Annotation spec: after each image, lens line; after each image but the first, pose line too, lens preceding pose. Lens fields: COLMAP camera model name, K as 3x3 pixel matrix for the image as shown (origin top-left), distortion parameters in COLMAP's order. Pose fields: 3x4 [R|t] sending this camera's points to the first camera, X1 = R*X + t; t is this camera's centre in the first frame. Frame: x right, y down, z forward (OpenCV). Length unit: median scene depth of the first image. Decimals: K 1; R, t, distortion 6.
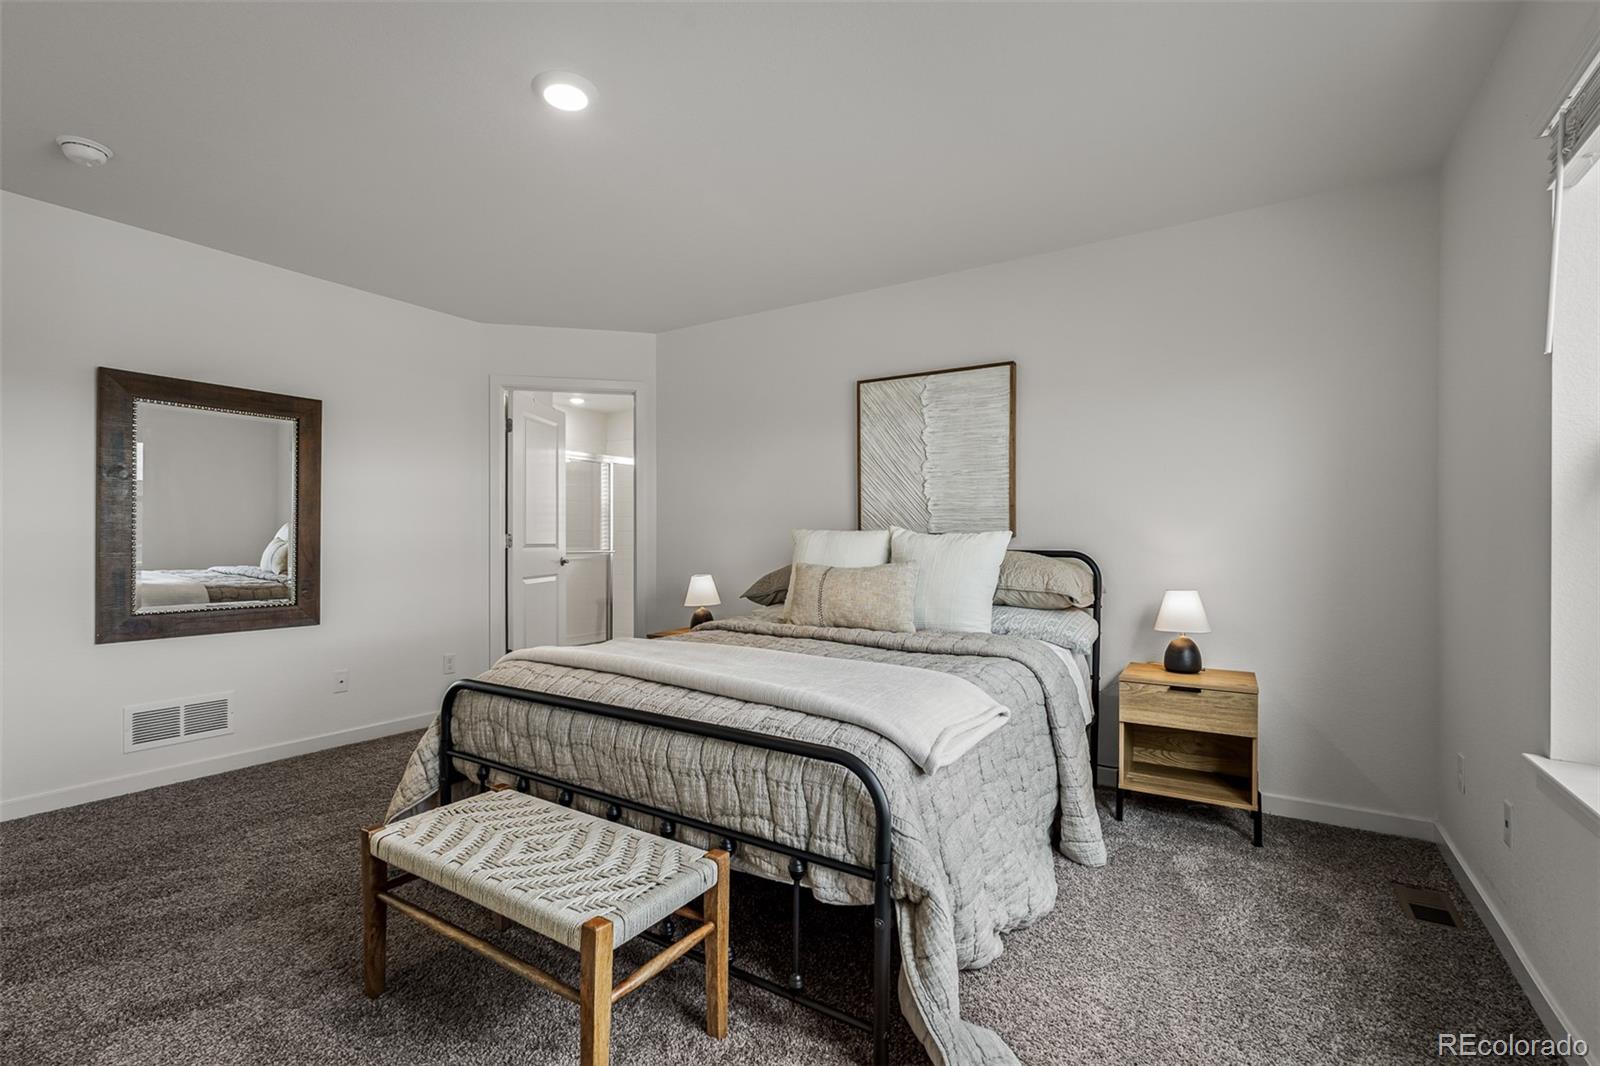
lens RADIAL K [[727.1, 0, 794.4], [0, 727.1, 536.7], [0, 0, 1]] dist [0.000969, 0.000449]
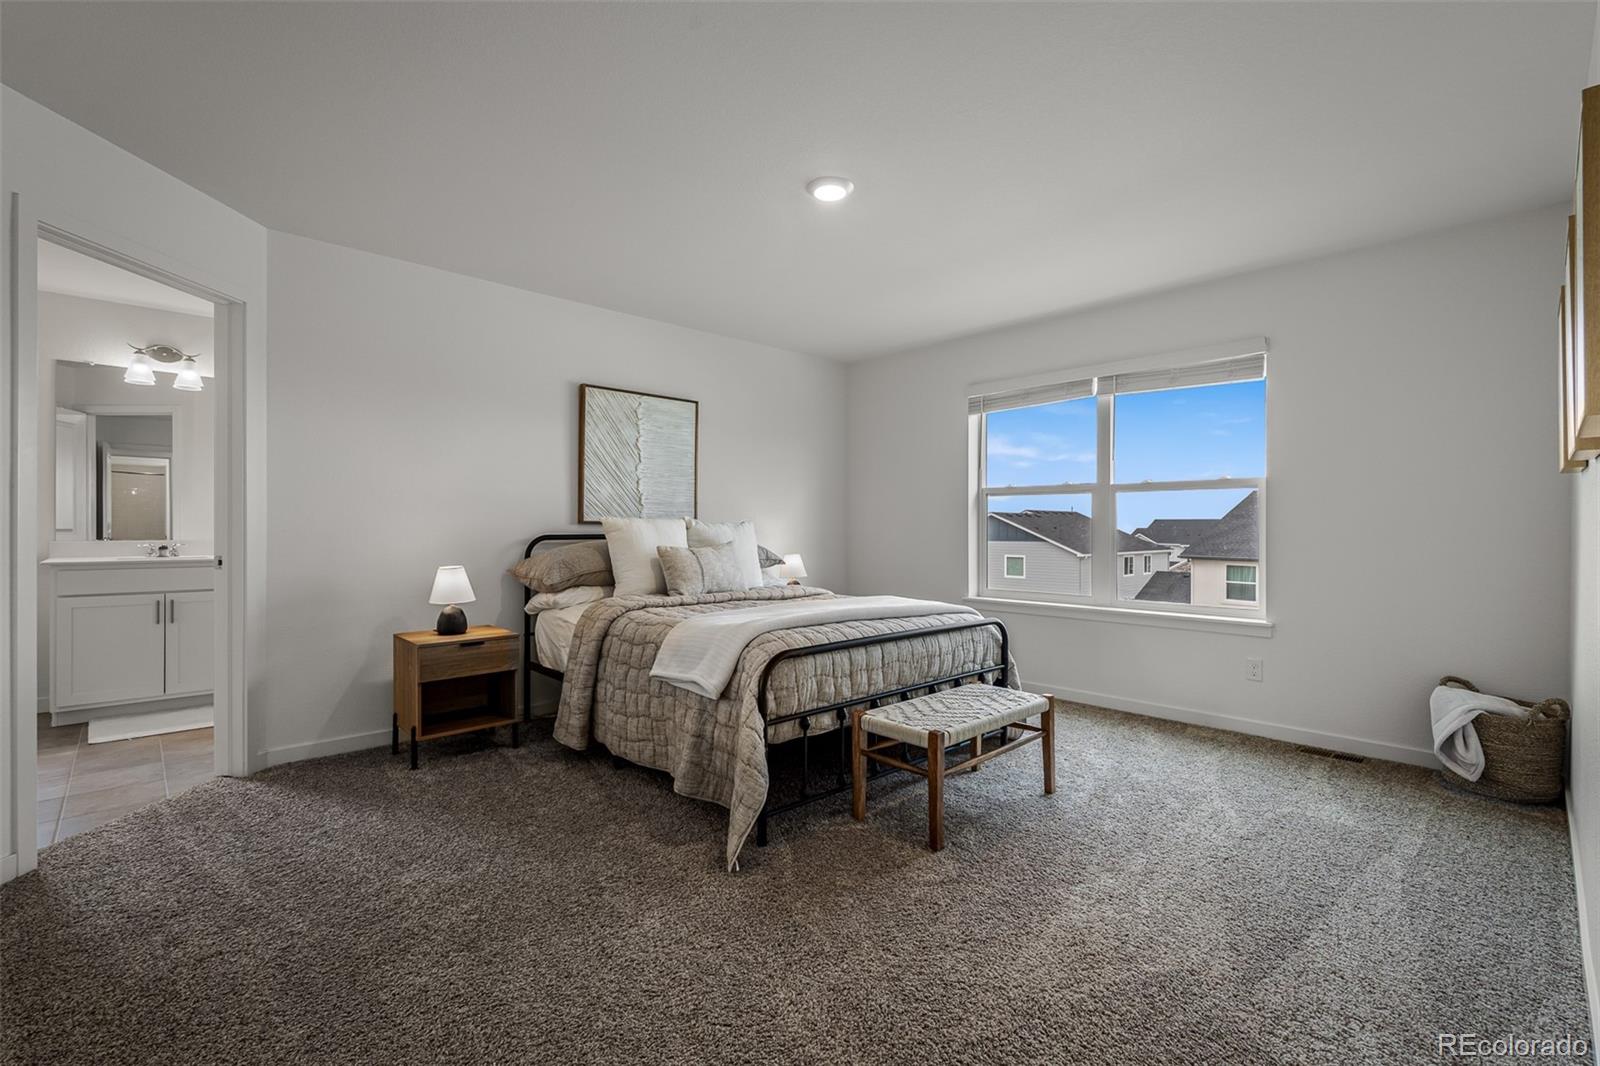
lens RADIAL K [[709.0, 0, 797.0], [0, 709.0, 530.6], [0, 0, 1]] dist [-0.002073, 0.000062]
pose [[0.235795, -0.007556, 0.971773, -1.151307], [-0.005078, 0.999947, 0.009007, -0.001063], [-0.971789, -0.007058, 0.235744, 0.548812]]
